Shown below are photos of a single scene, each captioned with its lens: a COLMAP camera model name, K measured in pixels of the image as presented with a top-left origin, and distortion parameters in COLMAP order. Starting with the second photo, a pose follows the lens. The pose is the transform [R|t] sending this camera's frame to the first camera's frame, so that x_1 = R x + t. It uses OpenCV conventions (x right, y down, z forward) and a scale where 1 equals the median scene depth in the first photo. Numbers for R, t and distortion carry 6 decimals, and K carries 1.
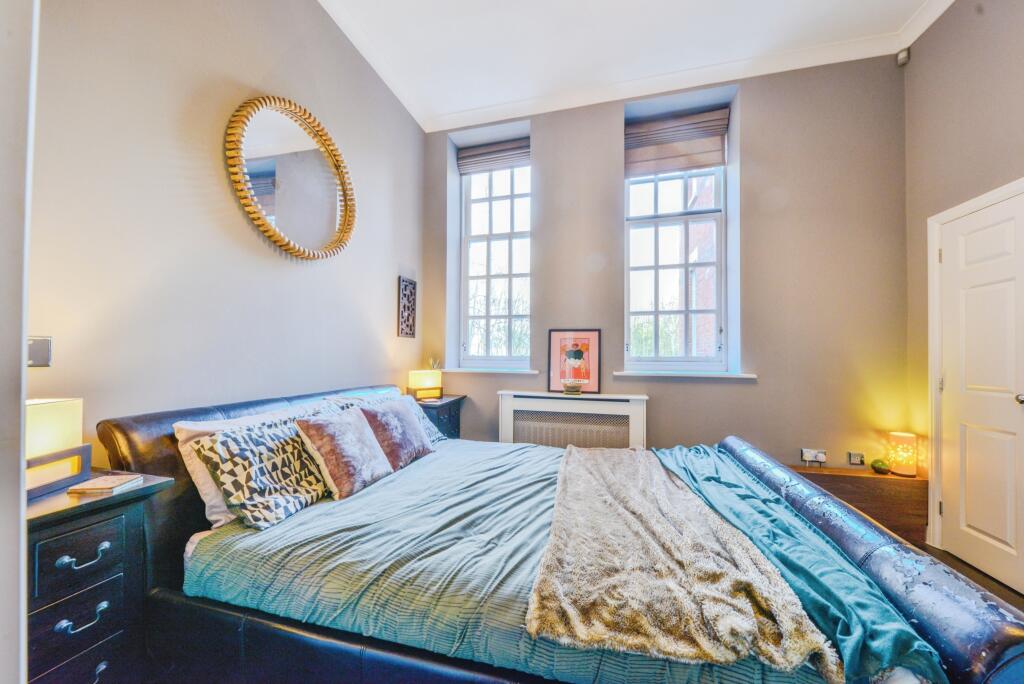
lens RADIAL K [[362.9, 0, 511.8], [0, 362.9, 353.0], [0, 0, 1]] dist [-0.002954, -0.000161]
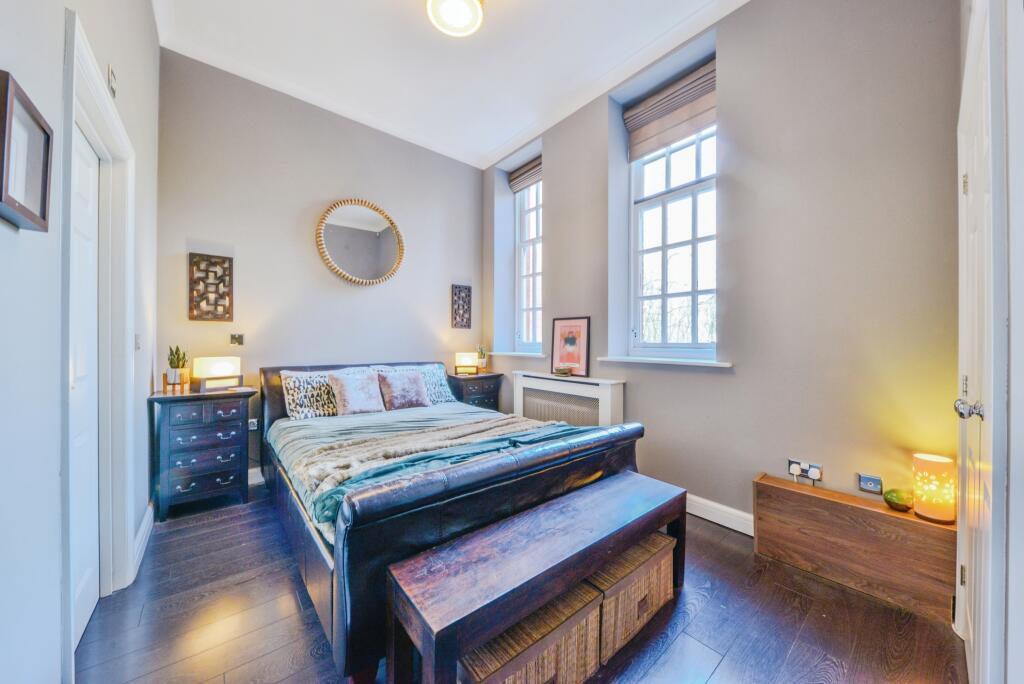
lens RADIAL K [[362.9, 0, 505.2], [0, 362.9, 342.7], [0, 0, 1]] dist [-0.002954, -0.000161]
pose [[0.808467, 0.000333, -0.588541, 0.669584], [0.003074, 0.999984, 0.004788, 0.004453], [0.588533, -0.005680, 0.808453, -0.003957]]
